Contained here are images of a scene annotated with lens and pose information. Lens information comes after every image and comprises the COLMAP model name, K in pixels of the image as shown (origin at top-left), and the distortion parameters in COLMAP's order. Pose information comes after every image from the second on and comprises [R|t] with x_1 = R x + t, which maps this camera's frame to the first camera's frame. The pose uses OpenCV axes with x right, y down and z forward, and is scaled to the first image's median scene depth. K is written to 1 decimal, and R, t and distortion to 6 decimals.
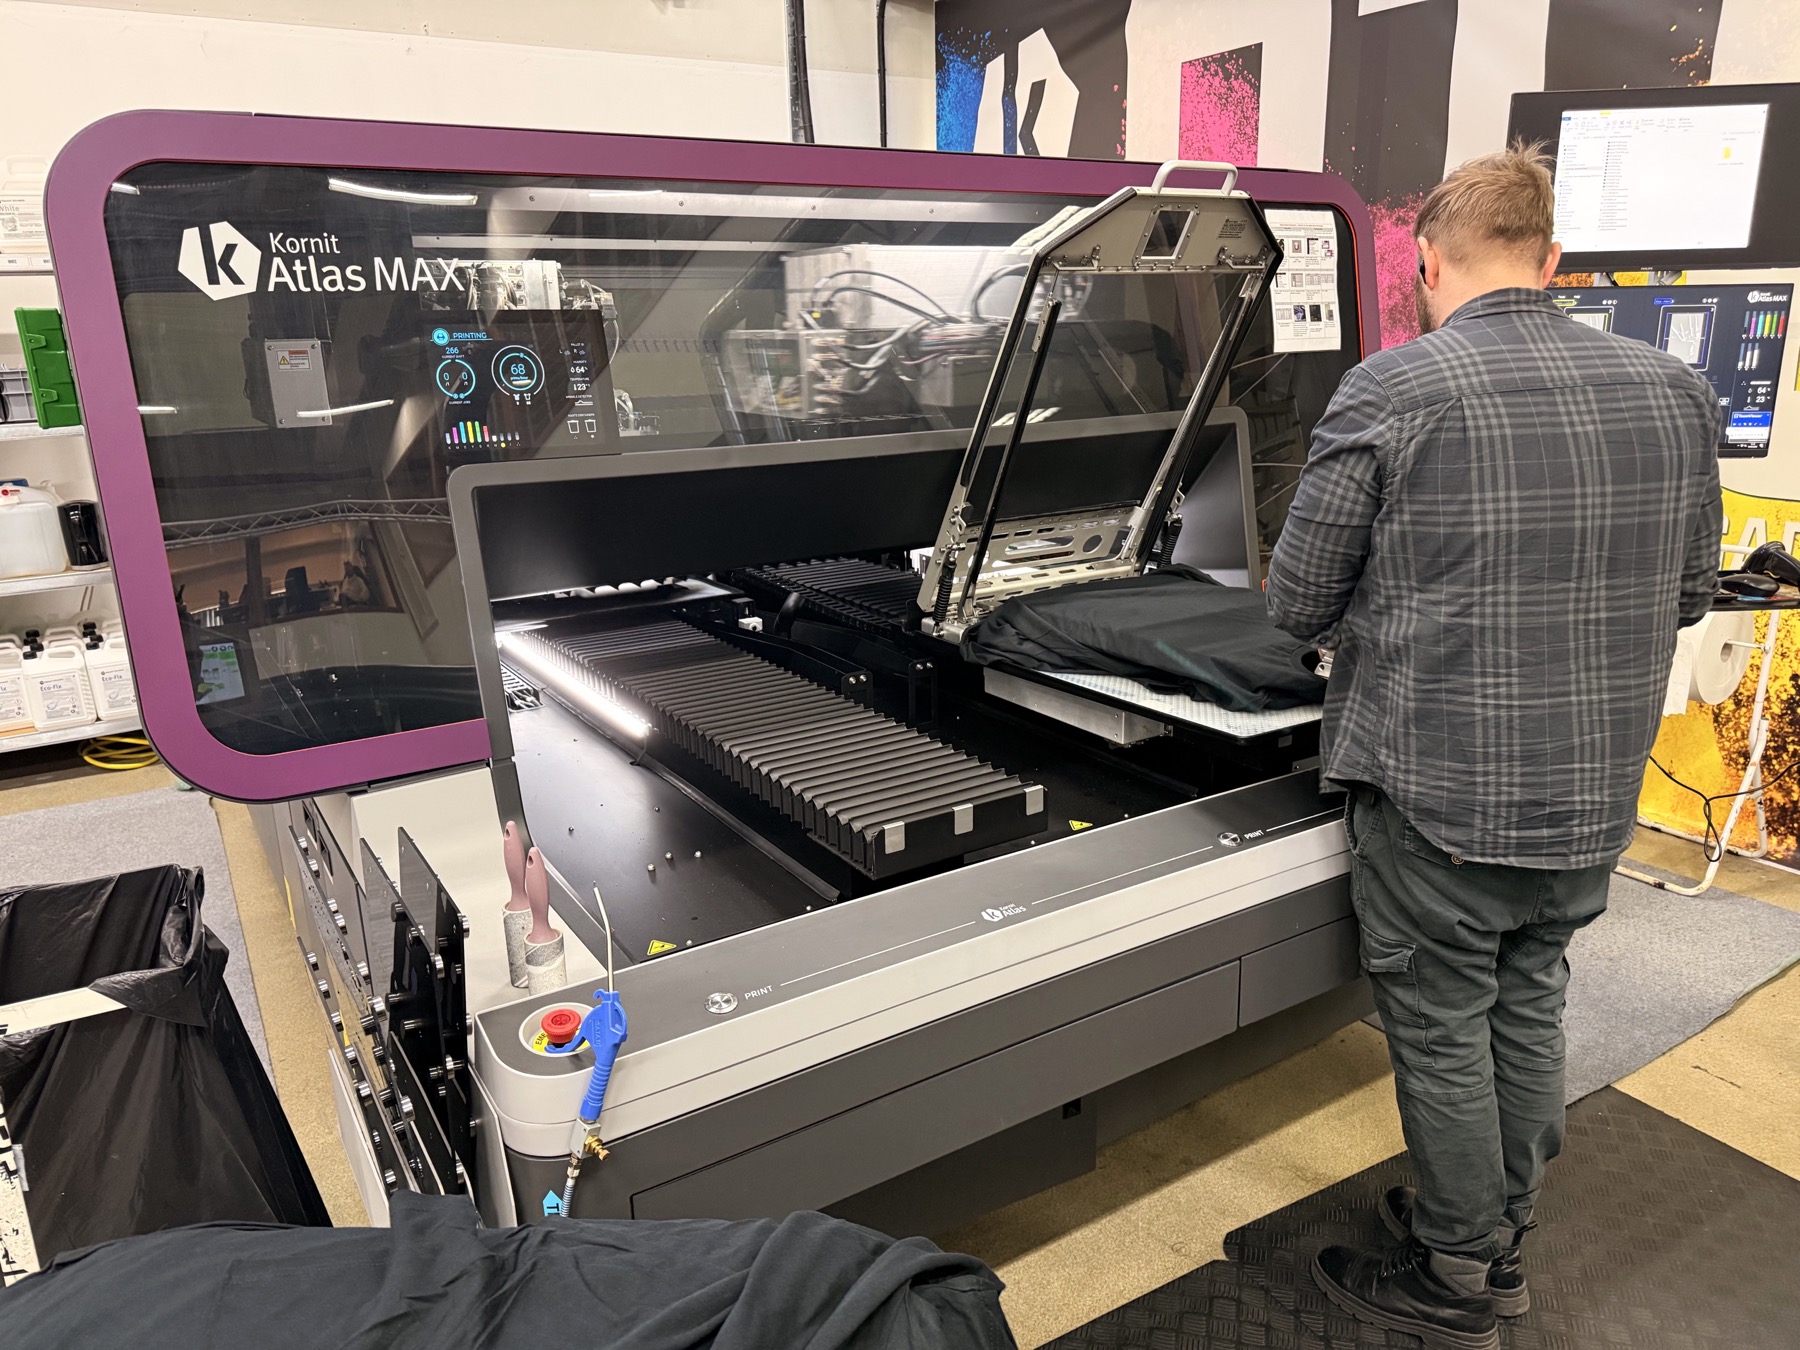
lens RADIAL K [[1273.6, 0, 900.7], [0, 1273.6, 678.0], [0, 0, 1]] dist [-0.007458, -0.014884]
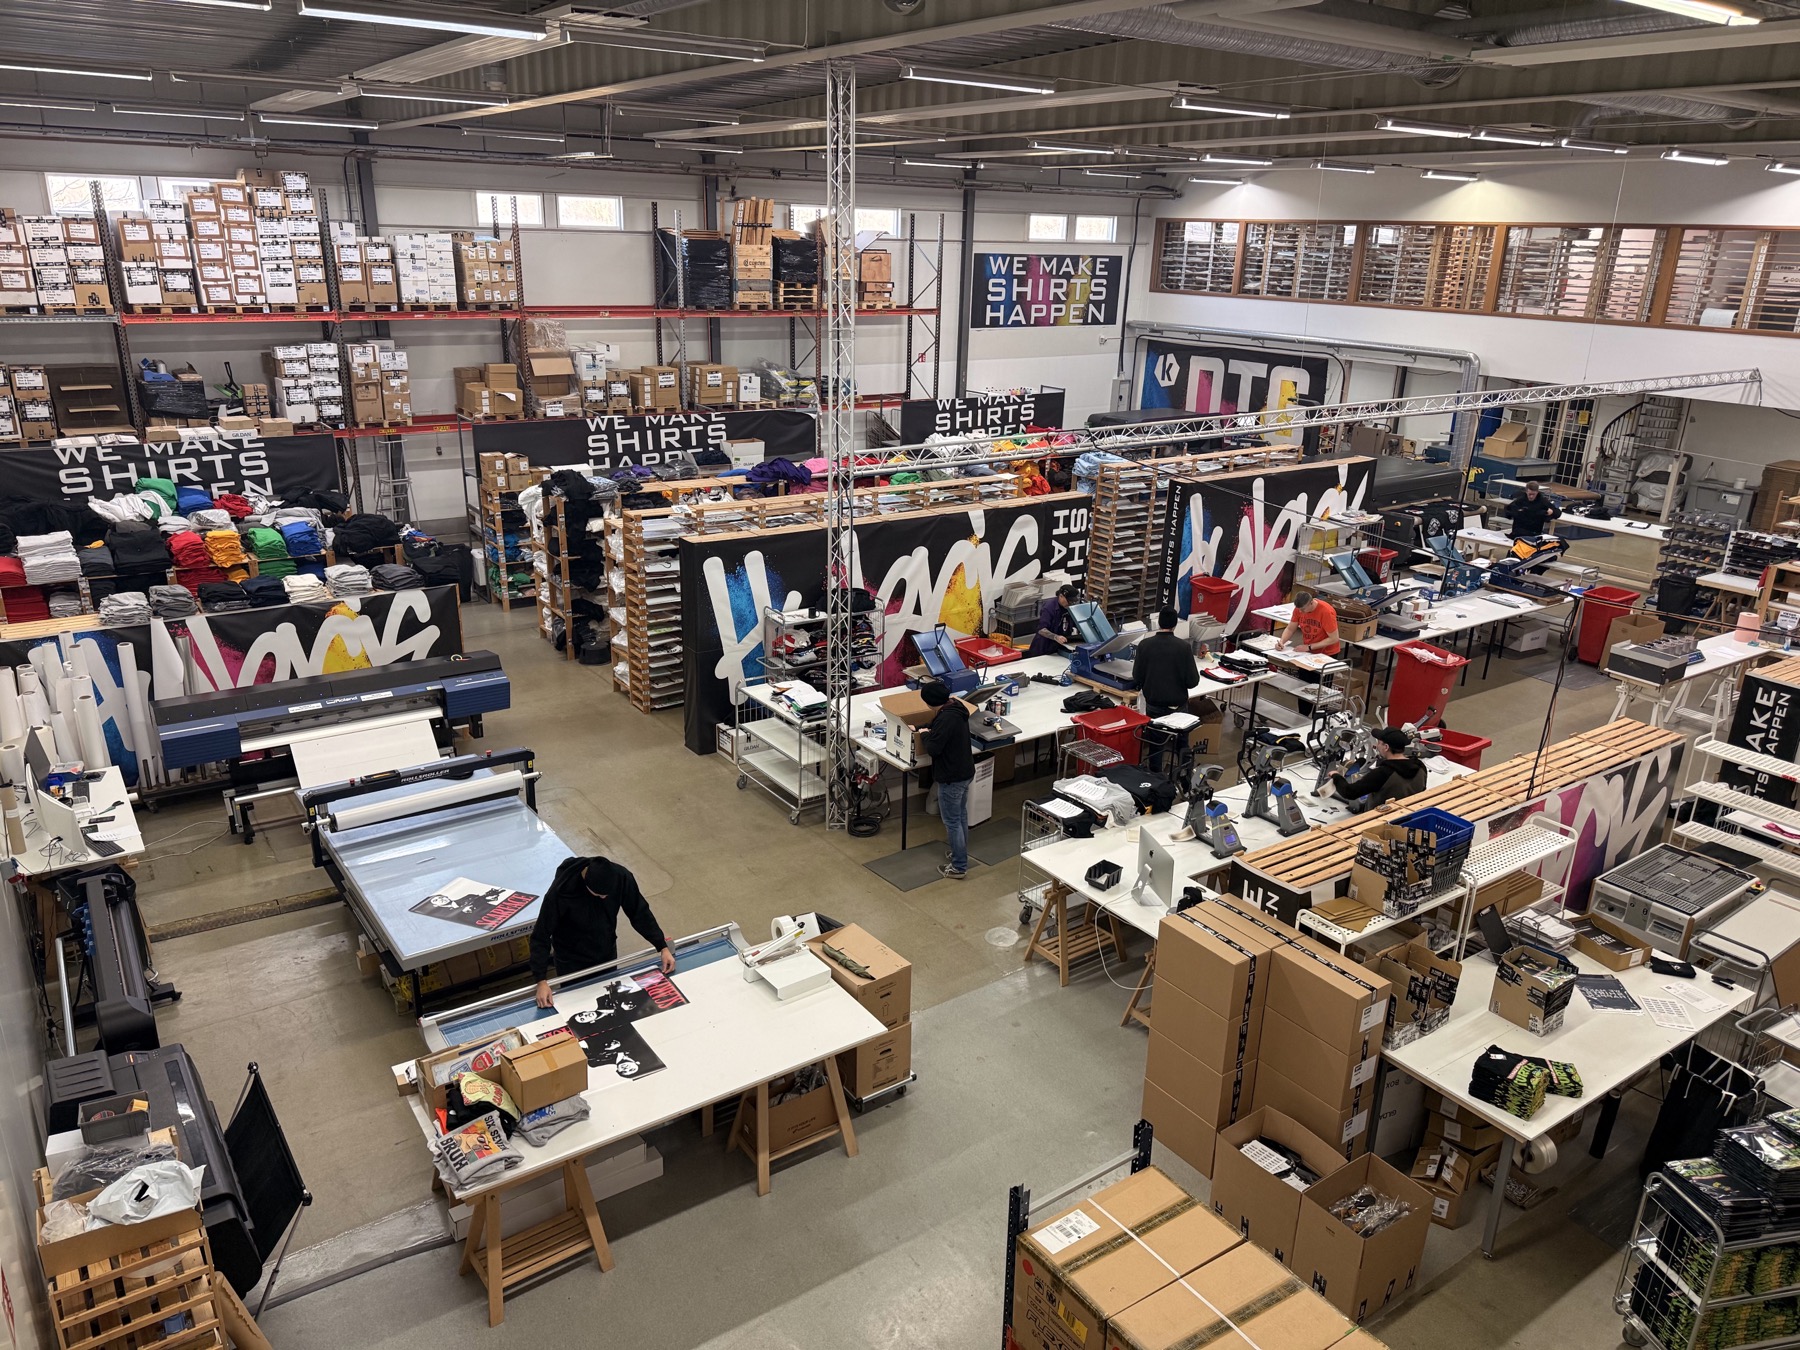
lens RADIAL K [[1273.6, 0, 899.0], [0, 1273.6, 677.1], [0, 0, 1]] dist [-0.007458, -0.014884]
pose [[0.997758, 0.034172, 0.057546, -1.999512], [-0.037673, 0.997432, 0.060906, 0.859316], [-0.055317, -0.062937, 0.996483, -6.693608]]
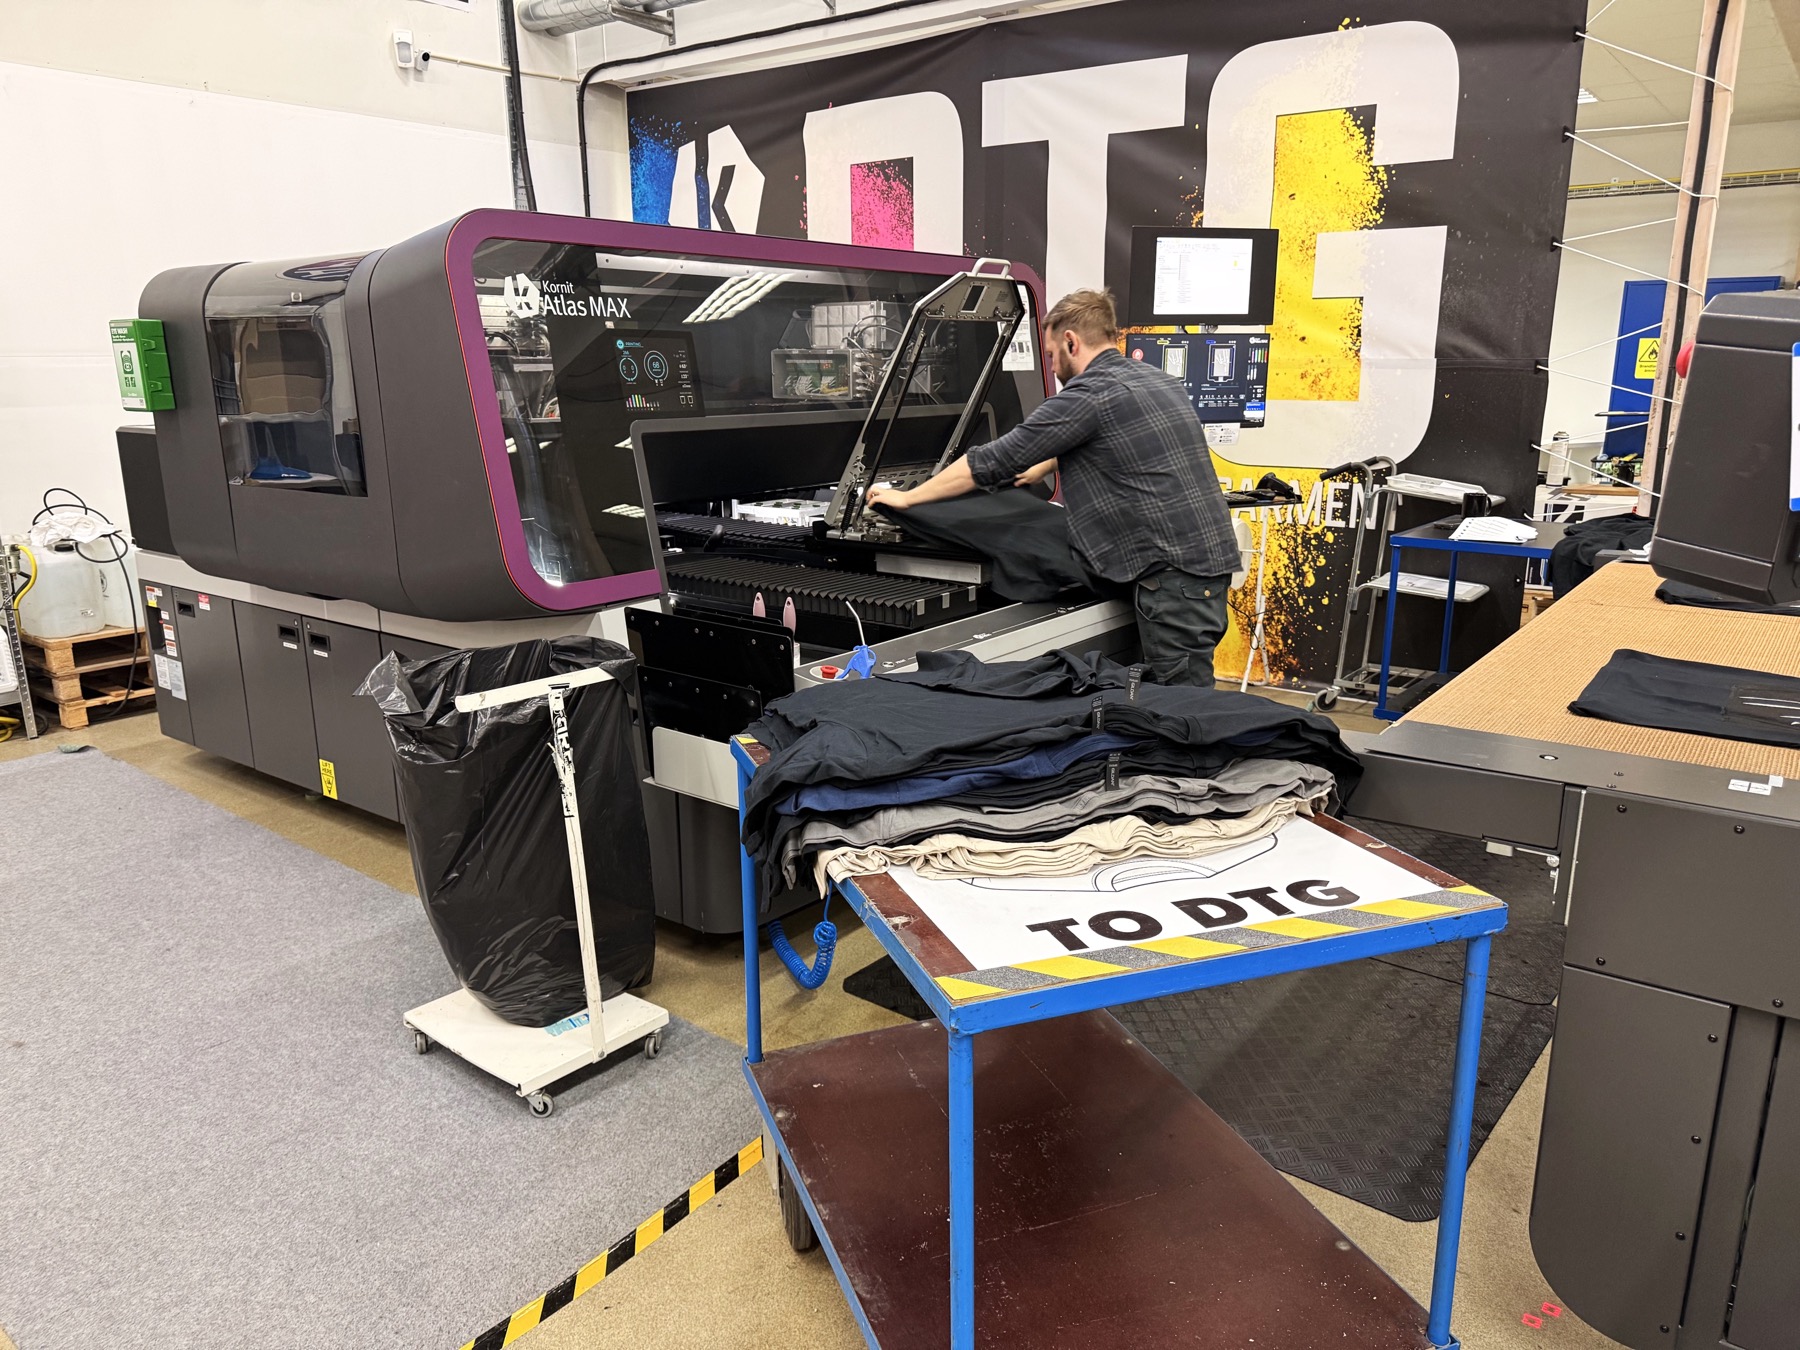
lens RADIAL K [[1273.6, 0, 902.1], [0, 1273.6, 677.4], [0, 0, 1]] dist [-0.007458, -0.014884]
pose [[0.933898, -0.067866, 0.351040, -0.332395], [0.078746, 0.996753, -0.016792, 0.122693], [-0.348761, 0.043325, 0.936210, -0.370176]]
